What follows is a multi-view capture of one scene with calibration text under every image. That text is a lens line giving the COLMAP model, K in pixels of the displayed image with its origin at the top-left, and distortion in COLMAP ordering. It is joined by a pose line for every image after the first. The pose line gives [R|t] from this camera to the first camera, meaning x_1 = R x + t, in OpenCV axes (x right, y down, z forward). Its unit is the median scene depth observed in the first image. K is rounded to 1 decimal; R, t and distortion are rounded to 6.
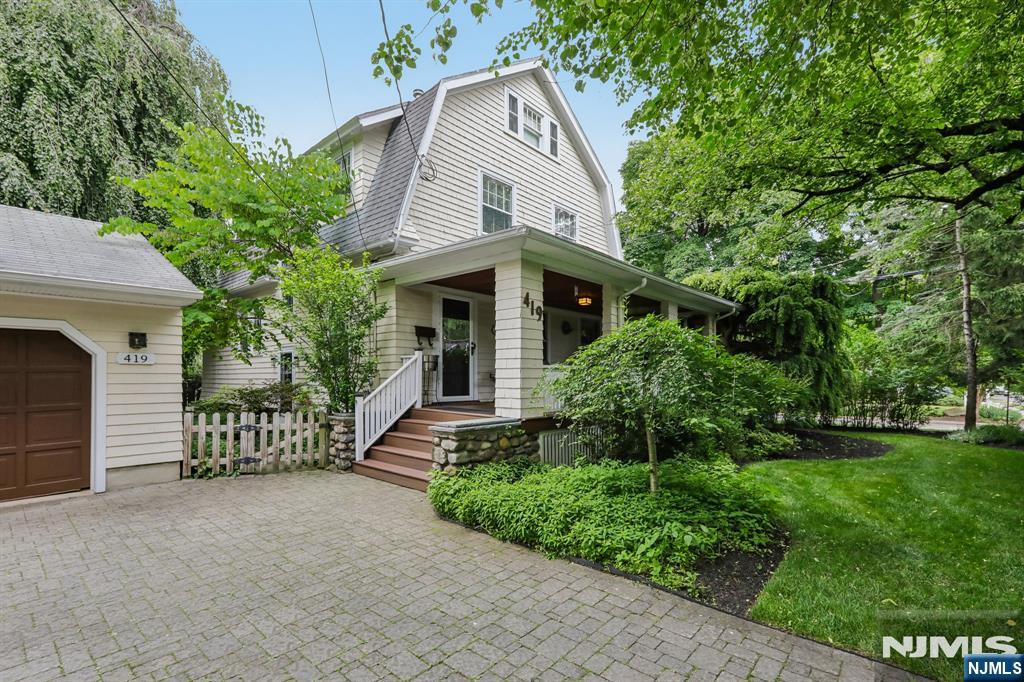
lens RADIAL K [[472.8, 0, 515.1], [0, 472.8, 374.8], [0, 0, 1]] dist [0.004008, 0.000801]
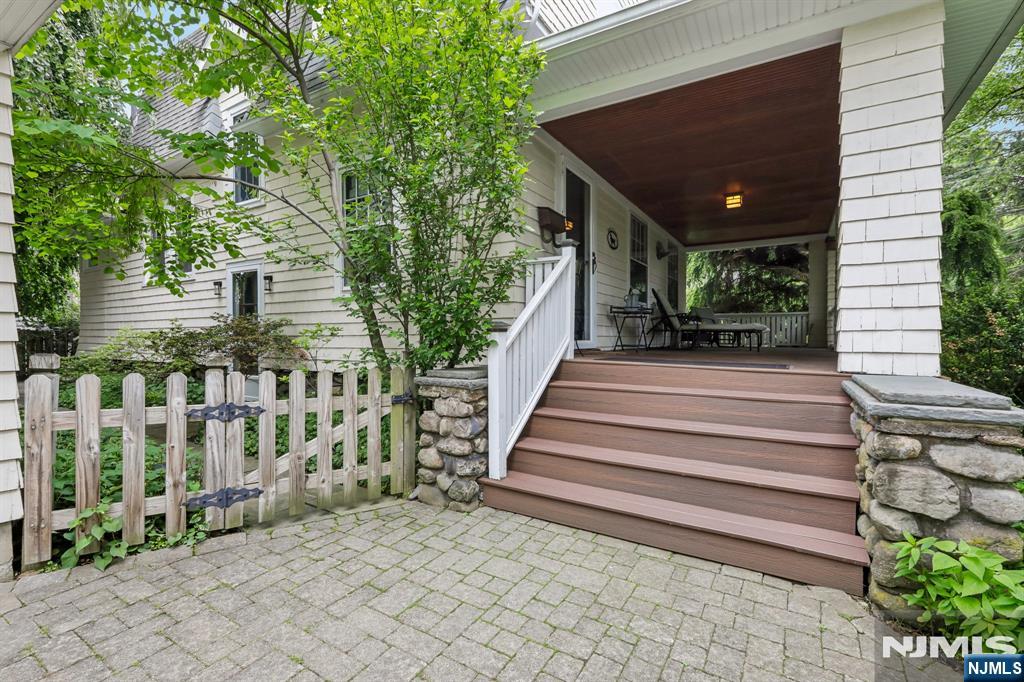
lens RADIAL K [[457.2, 0, 514.8], [0, 457.2, 340.9], [0, 0, 1]] dist [0.001770, 0.000957]
pose [[0.984194, -0.001531, 0.177087, -0.395682], [-0.000878, 0.999908, 0.013525, 0.049266], [-0.177091, -0.013467, 0.984102, 0.589913]]
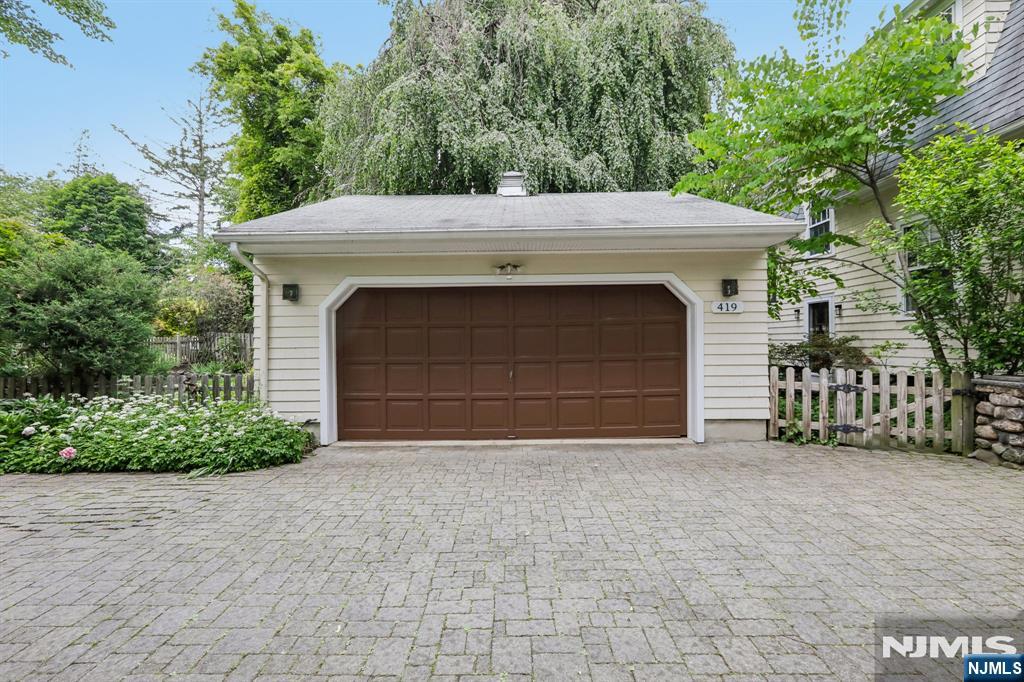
lens RADIAL K [[457.2, 0, 514.8], [0, 457.2, 340.9], [0, 0, 1]] dist [0.001770, 0.000957]
pose [[0.655393, -0.006510, -0.755260, -0.341743], [0.012201, 0.999924, 0.001968, 0.023483], [0.755189, -0.010505, 0.655423, 0.067492]]
